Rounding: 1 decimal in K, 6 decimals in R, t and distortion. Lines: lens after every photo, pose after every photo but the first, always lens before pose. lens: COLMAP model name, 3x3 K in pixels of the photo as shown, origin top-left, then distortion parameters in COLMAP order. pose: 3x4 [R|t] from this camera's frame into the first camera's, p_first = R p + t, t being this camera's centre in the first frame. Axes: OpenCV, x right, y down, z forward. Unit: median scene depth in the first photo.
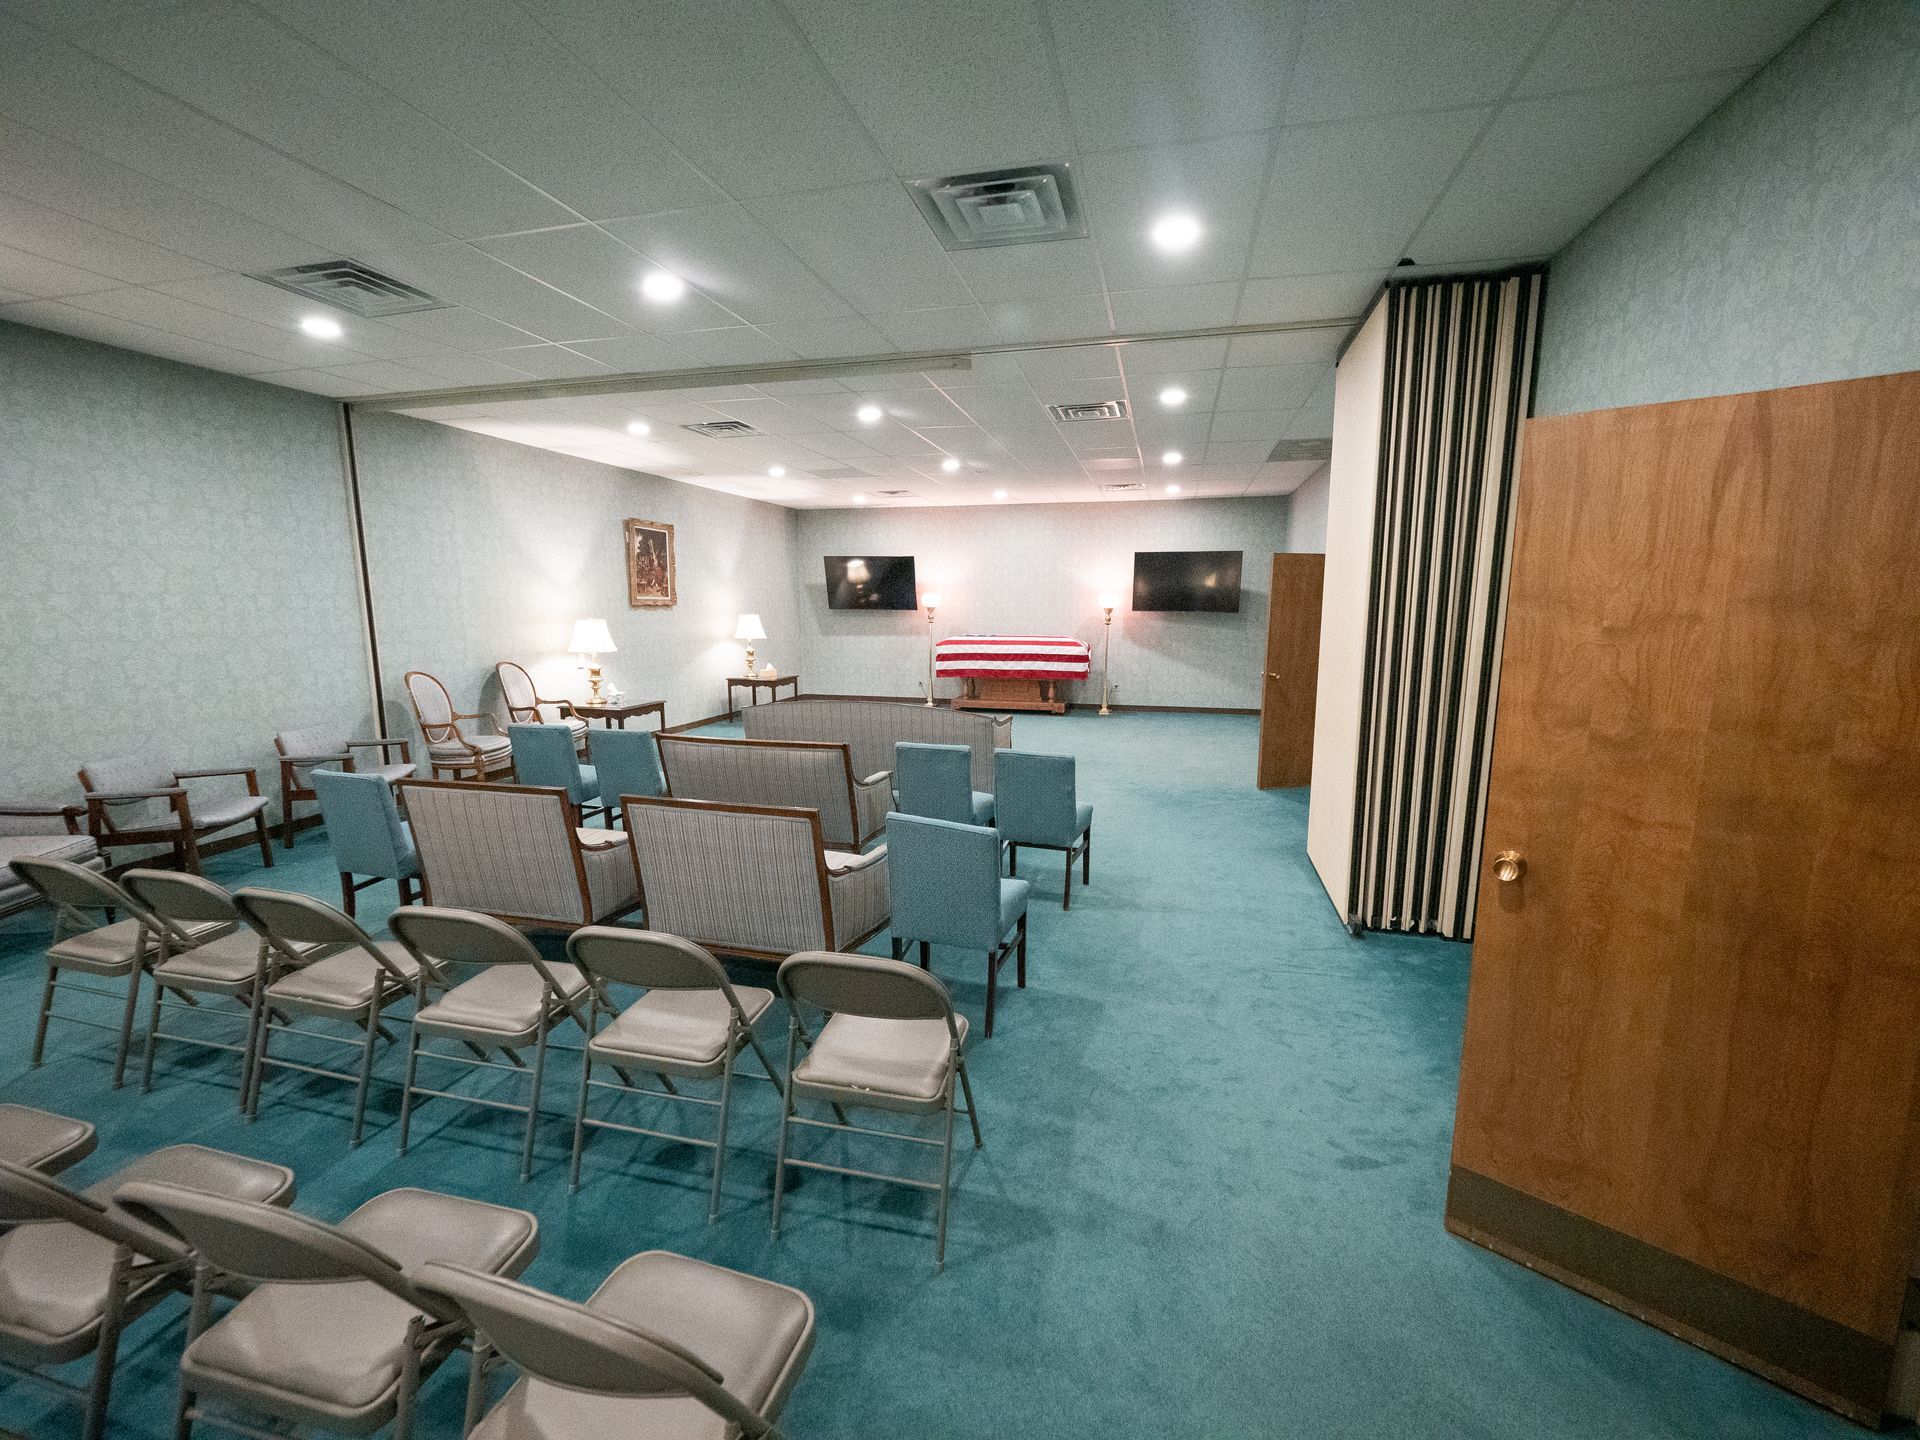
lens RADIAL K [[808.0, 0, 958.4], [0, 808.0, 726.0], [0, 0, 1]] dist [-0.003727, -0.002998]
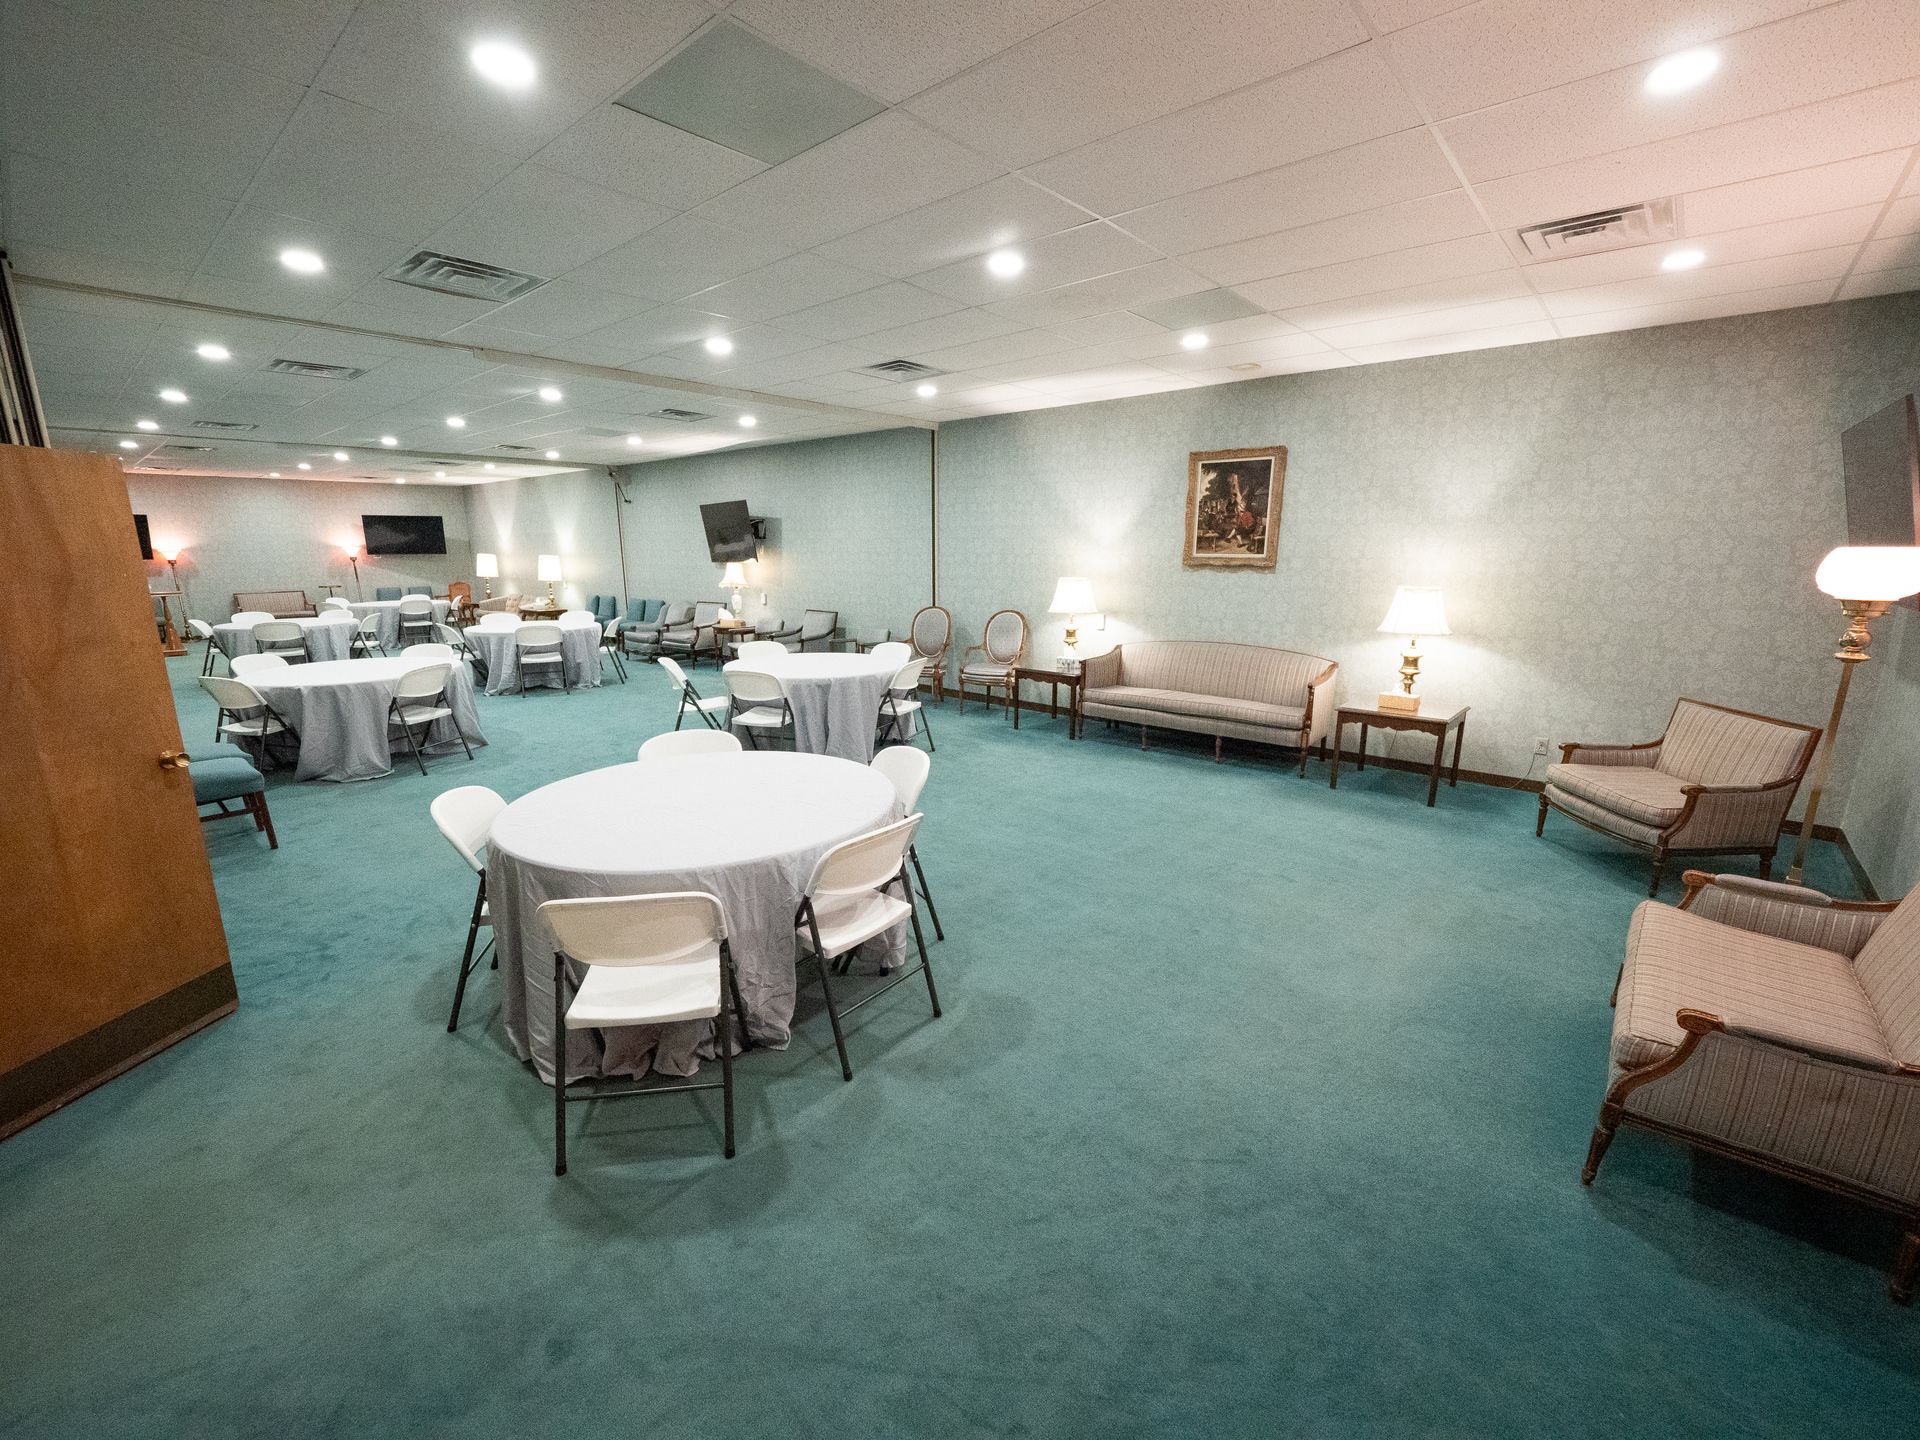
lens RADIAL K [[808.0, 0, 959.9], [0, 808.0, 735.9], [0, 0, 1]] dist [-0.003727, -0.002998]
pose [[-0.449398, 0.204280, -0.869662, 0.419809], [-0.134759, 0.946861, 0.292051, -0.189495], [0.883109, 0.248442, -0.397989, 1.142142]]
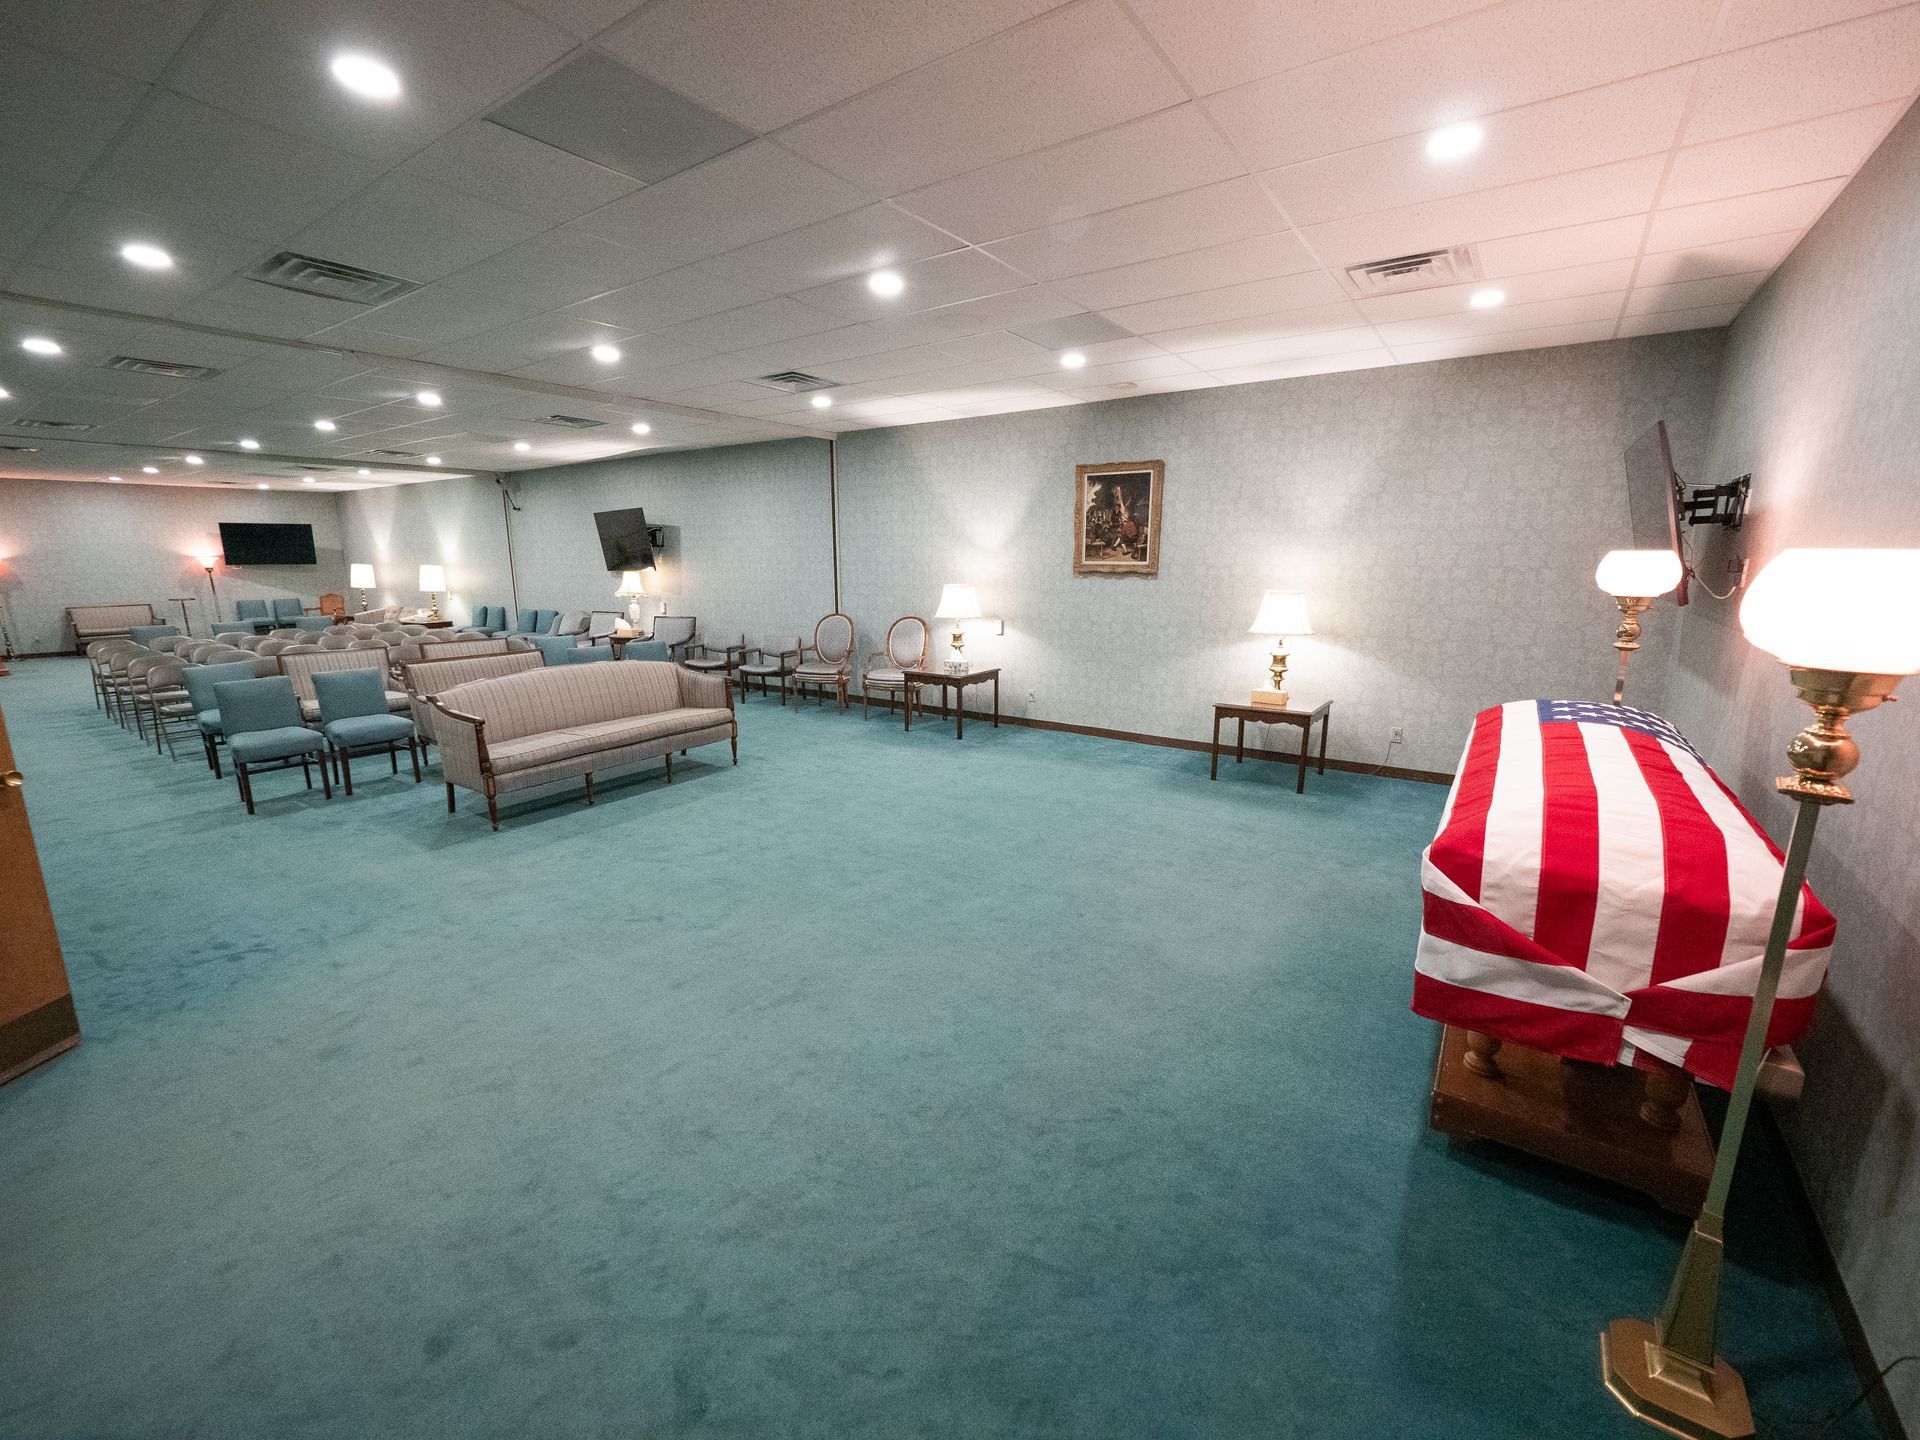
lens RADIAL K [[808.0, 0, 960.9], [0, 808.0, 728.1], [0, 0, 1]] dist [-0.003727, -0.002998]
pose [[-0.349668, 0.196299, -0.916078, 0.429295], [-0.139914, 0.955896, 0.258237, -0.190790], [0.926367, 0.218469, -0.306781, 1.160742]]
